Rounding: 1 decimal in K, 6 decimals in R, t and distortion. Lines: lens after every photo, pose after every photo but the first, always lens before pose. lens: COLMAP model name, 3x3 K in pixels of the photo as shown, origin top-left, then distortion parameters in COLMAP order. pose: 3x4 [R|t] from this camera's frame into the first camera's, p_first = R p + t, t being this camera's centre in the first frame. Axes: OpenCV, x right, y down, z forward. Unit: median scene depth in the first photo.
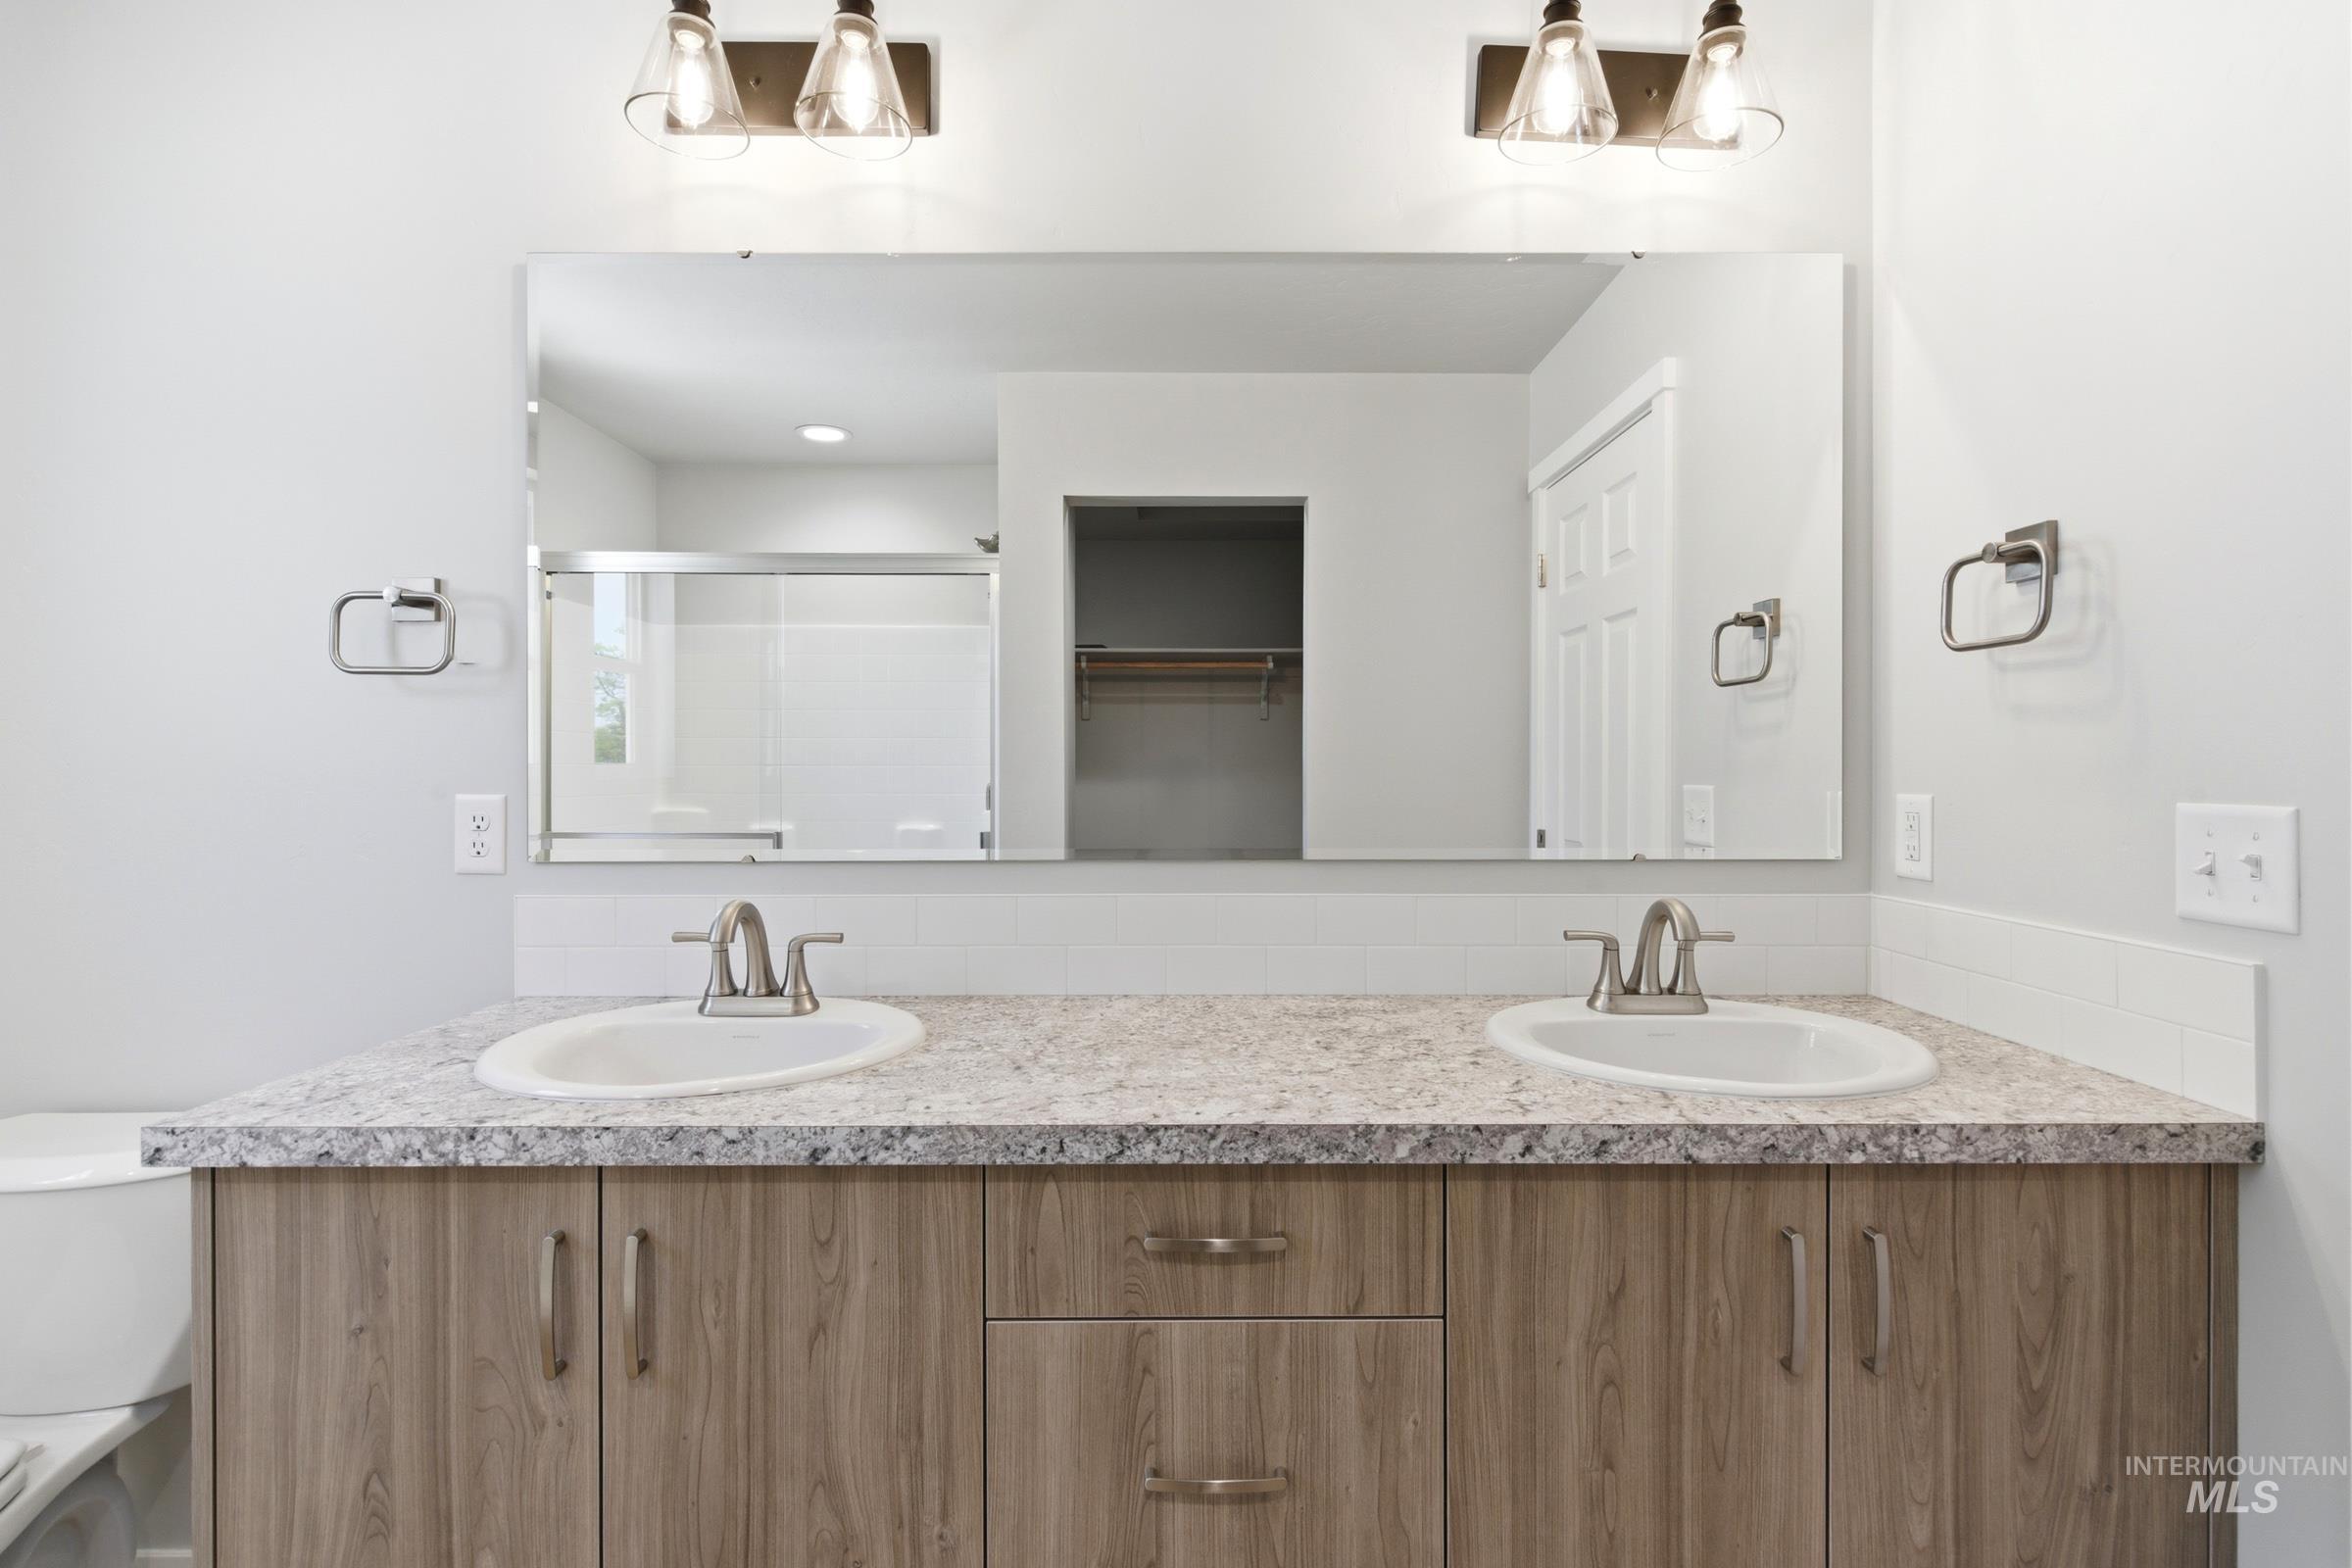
lens RADIAL K [[1102.5, 0, 1170.9], [0, 1102.5, 775.4], [0, 0, 1]] dist [-0.000209, -0.000614]
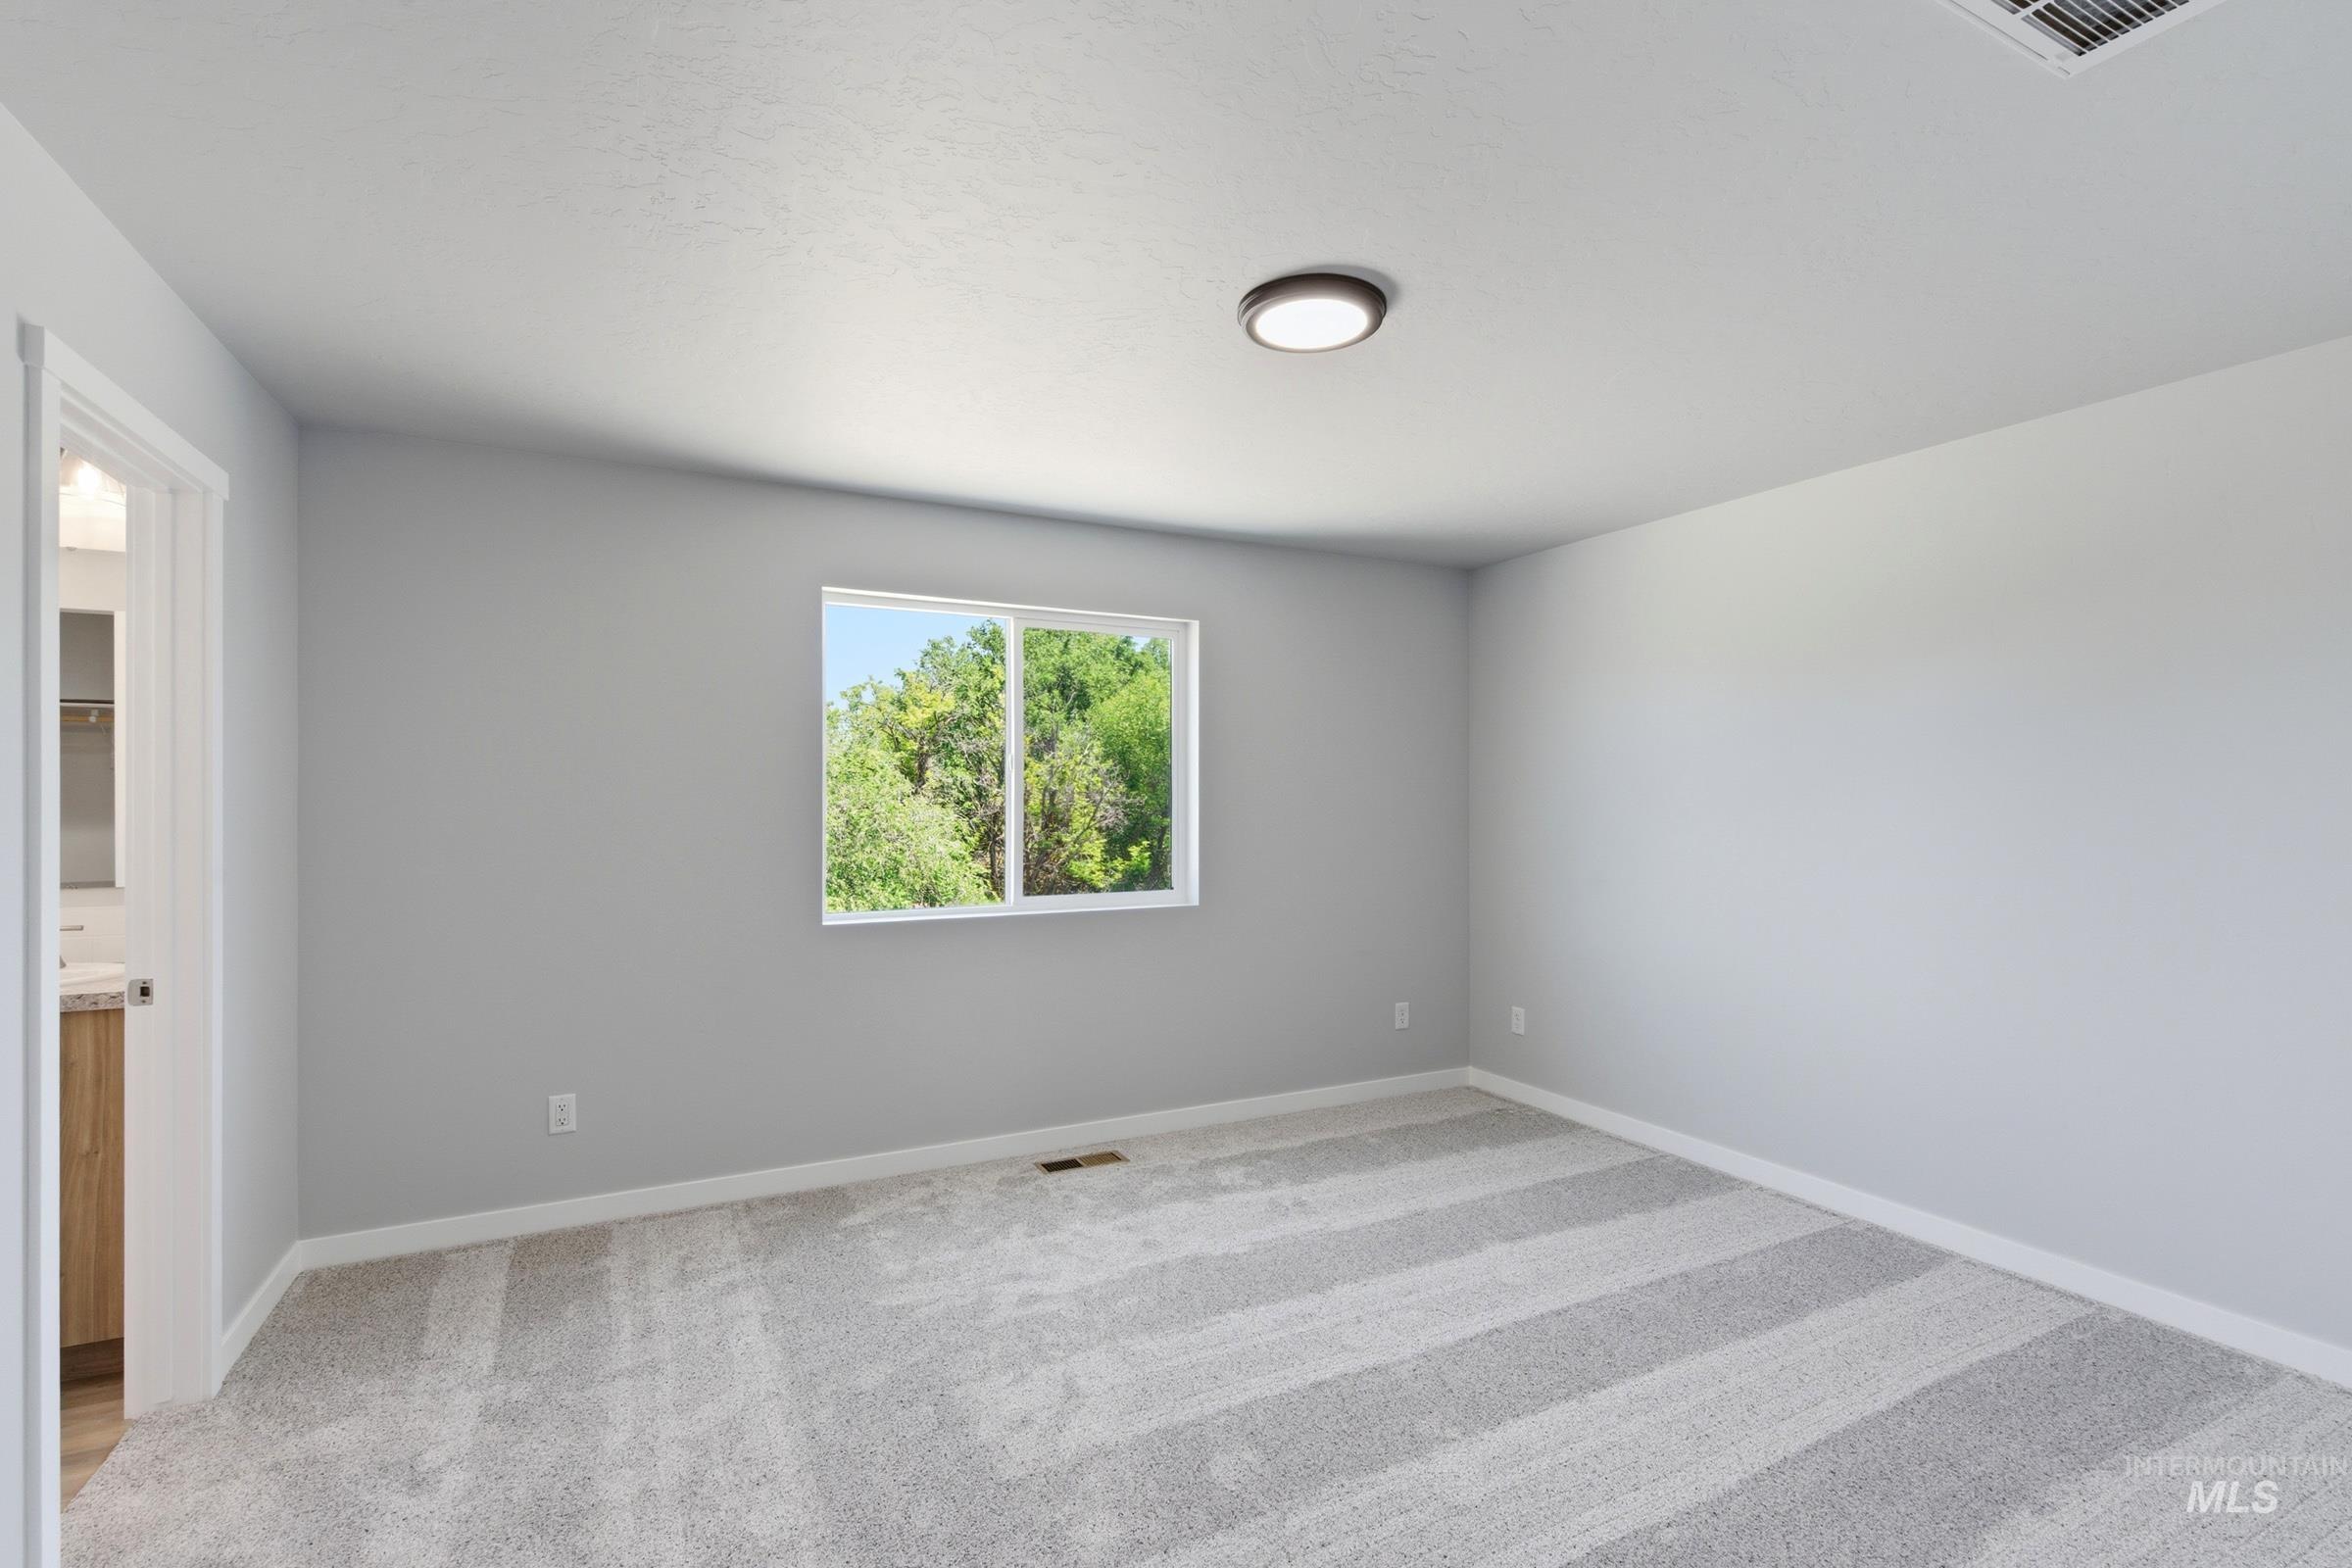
lens RADIAL K [[1089.1, 0, 1167.8], [0, 1089.1, 769.1], [0, 0, 1]] dist [-0.000029, -0.000533]
pose [[0.895793, 0.004873, 0.444445, 1.855760], [0.003137, 0.999846, -0.017285, -0.116424], [-0.444461, 0.016878, 0.895639, -2.080383]]
